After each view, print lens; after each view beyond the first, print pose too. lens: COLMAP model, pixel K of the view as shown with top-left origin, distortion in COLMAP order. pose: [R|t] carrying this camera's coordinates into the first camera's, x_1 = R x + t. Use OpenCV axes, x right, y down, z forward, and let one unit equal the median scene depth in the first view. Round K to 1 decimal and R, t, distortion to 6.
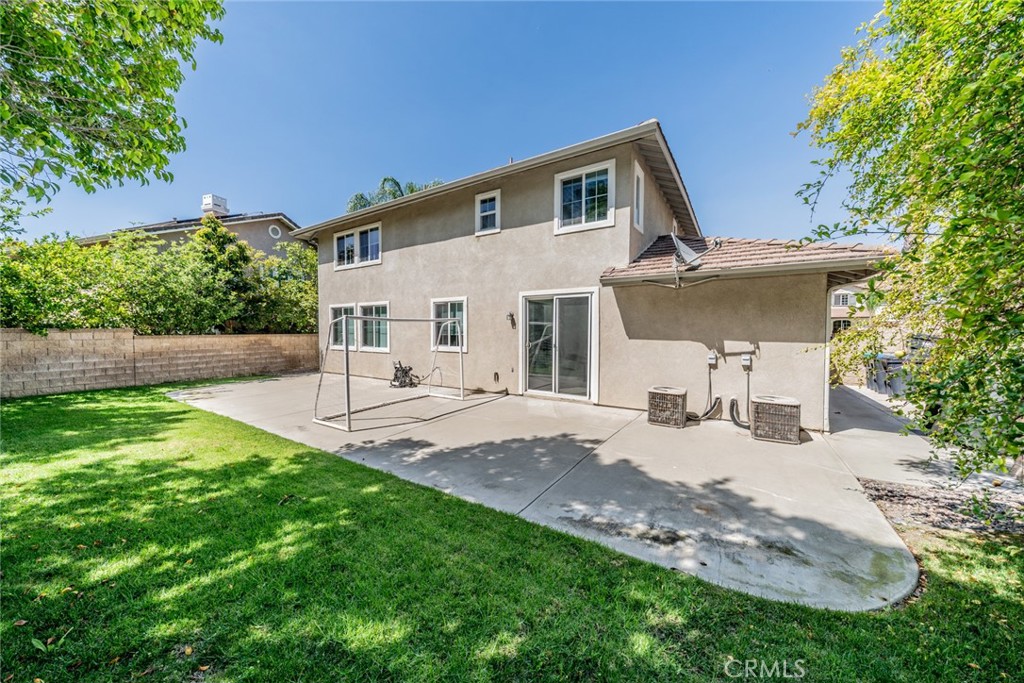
lens RADIAL K [[349.6, 0, 507.7], [0, 349.6, 342.5], [0, 0, 1]] dist [0.000442, 0.000111]
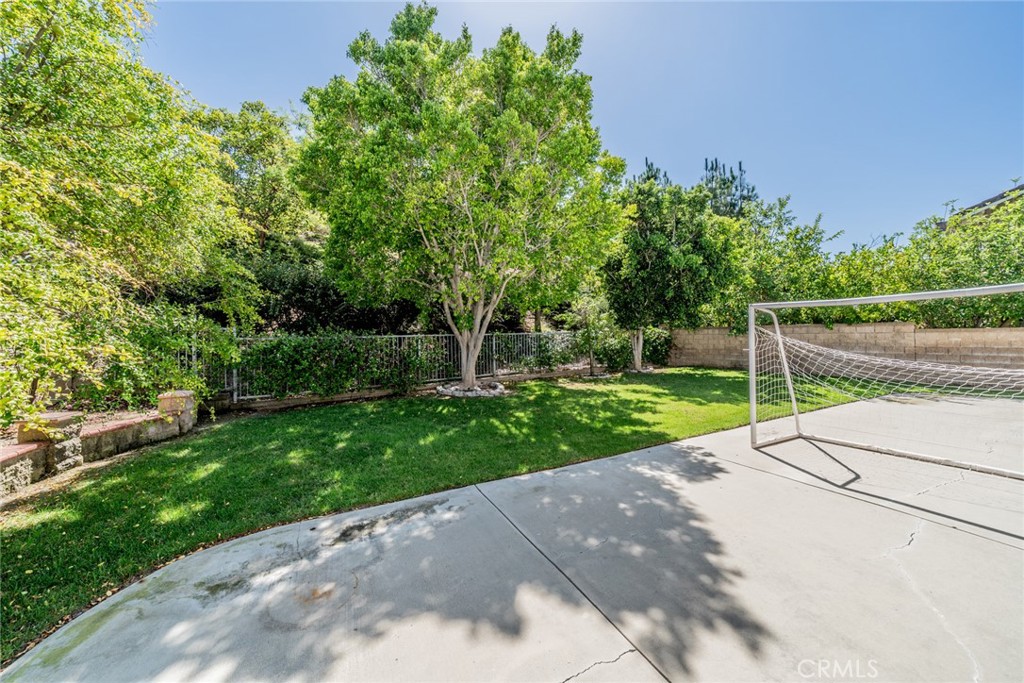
lens RADIAL K [[349.6, 0, 505.2], [0, 349.6, 337.8], [0, 0, 1]] dist [0.000442, 0.000111]
pose [[-0.497383, 0.018594, -0.867332, 0.583405], [-0.013012, 0.999498, 0.028889, -0.016973], [0.867433, 0.025654, -0.496892, 0.996191]]
